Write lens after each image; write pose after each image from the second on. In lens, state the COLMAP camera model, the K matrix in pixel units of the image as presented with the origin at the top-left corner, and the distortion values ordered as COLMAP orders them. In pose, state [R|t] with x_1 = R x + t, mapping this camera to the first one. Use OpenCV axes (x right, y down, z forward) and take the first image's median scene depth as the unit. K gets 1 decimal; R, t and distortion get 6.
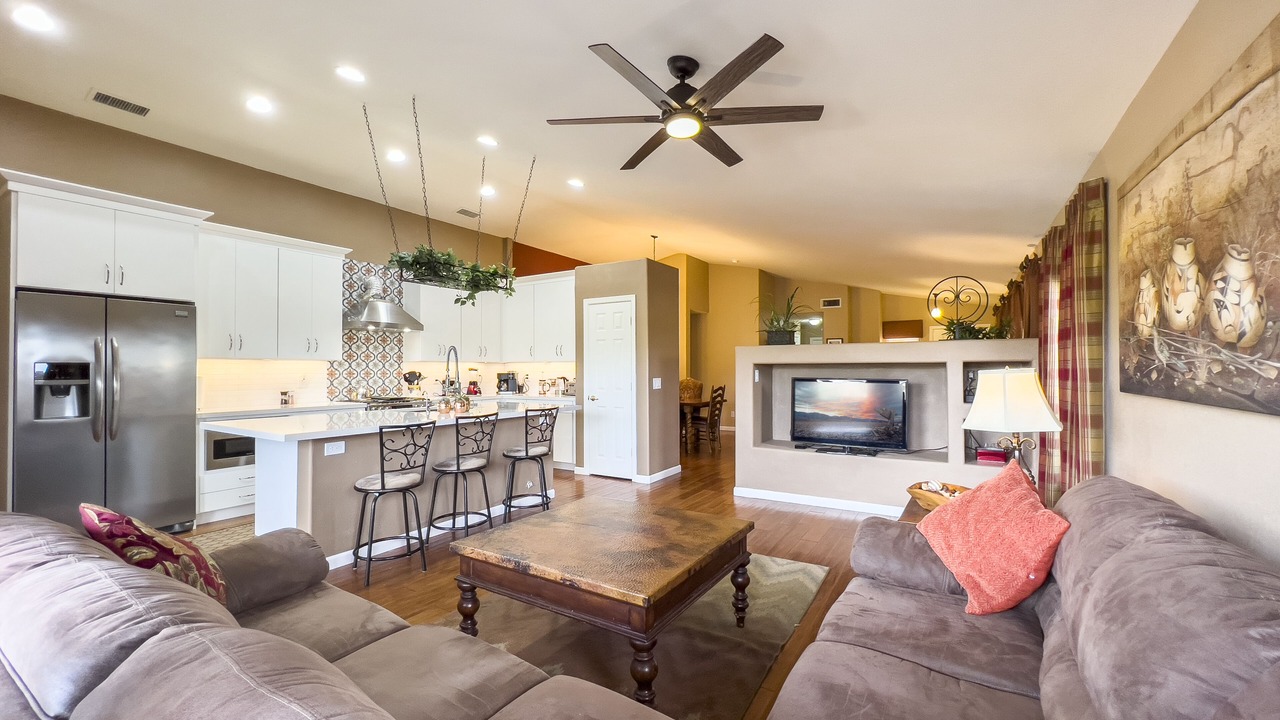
lens RADIAL K [[511.6, 0, 634.1], [0, 511.6, 363.3], [0, 0, 1]] dist [-0.006220, -0.000202]
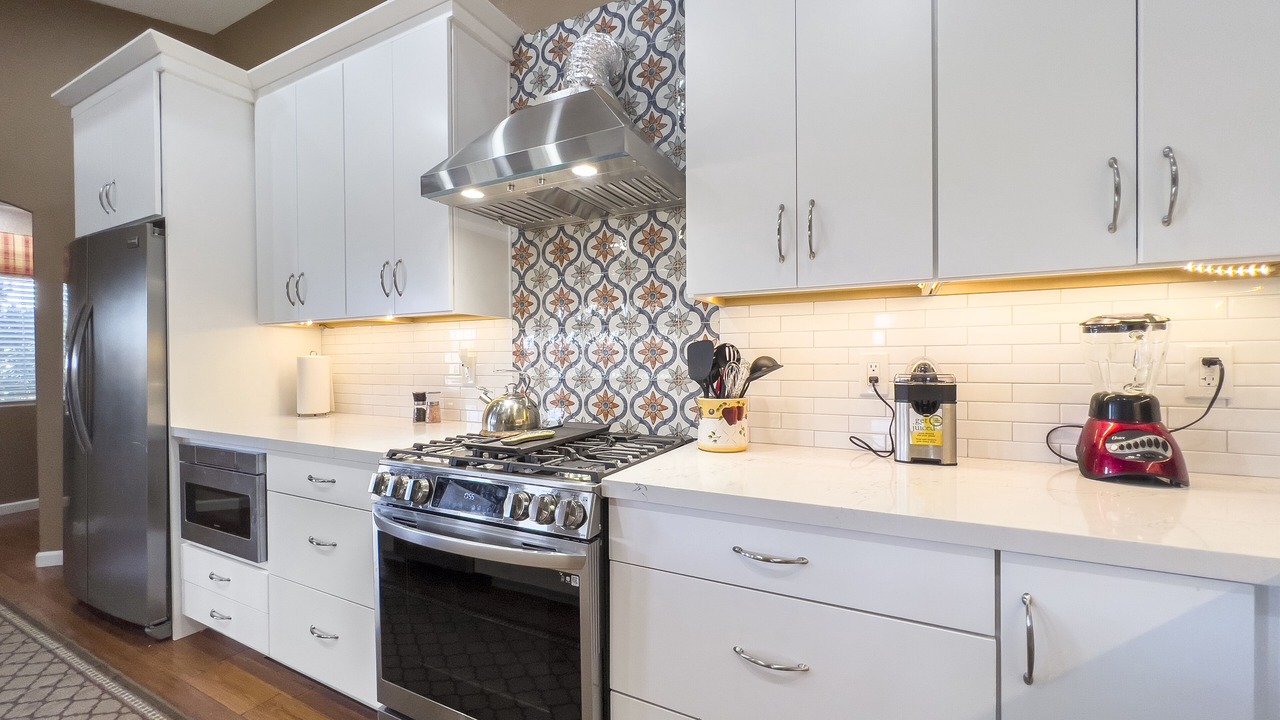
lens RADIAL K [[511.6, 0, 640.1], [0, 511.6, 365.2], [0, 0, 1]] dist [-0.006220, -0.000202]
pose [[0.083901, 0.011292, -0.996410, -0.193020], [0.014949, 0.999809, 0.012589, 0.024221], [0.996362, -0.015952, 0.083716, 0.970227]]
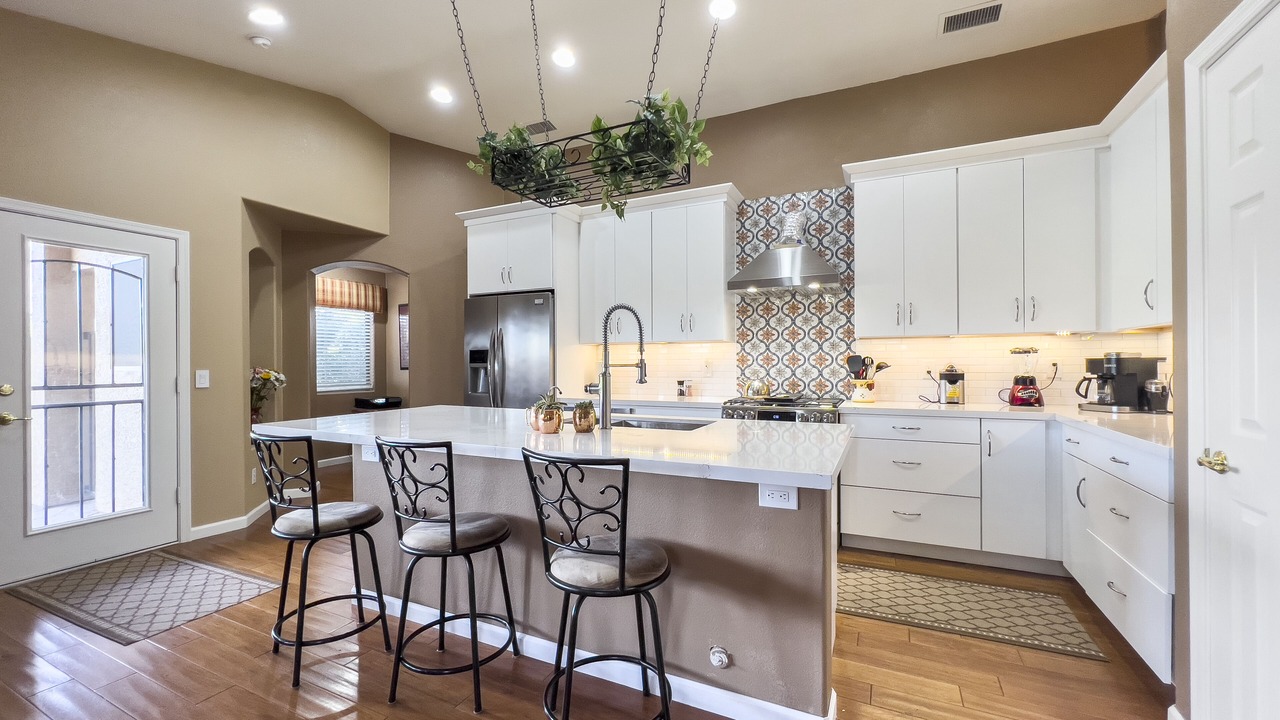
lens RADIAL K [[511.6, 0, 639.1], [0, 511.6, 364.2], [0, 0, 1]] dist [-0.006220, -0.000202]
pose [[0.106645, 0.003444, -0.994291, 0.119957], [0.015005, 0.999875, 0.005073, 0.019229], [0.994184, -0.015460, 0.106580, 0.708655]]
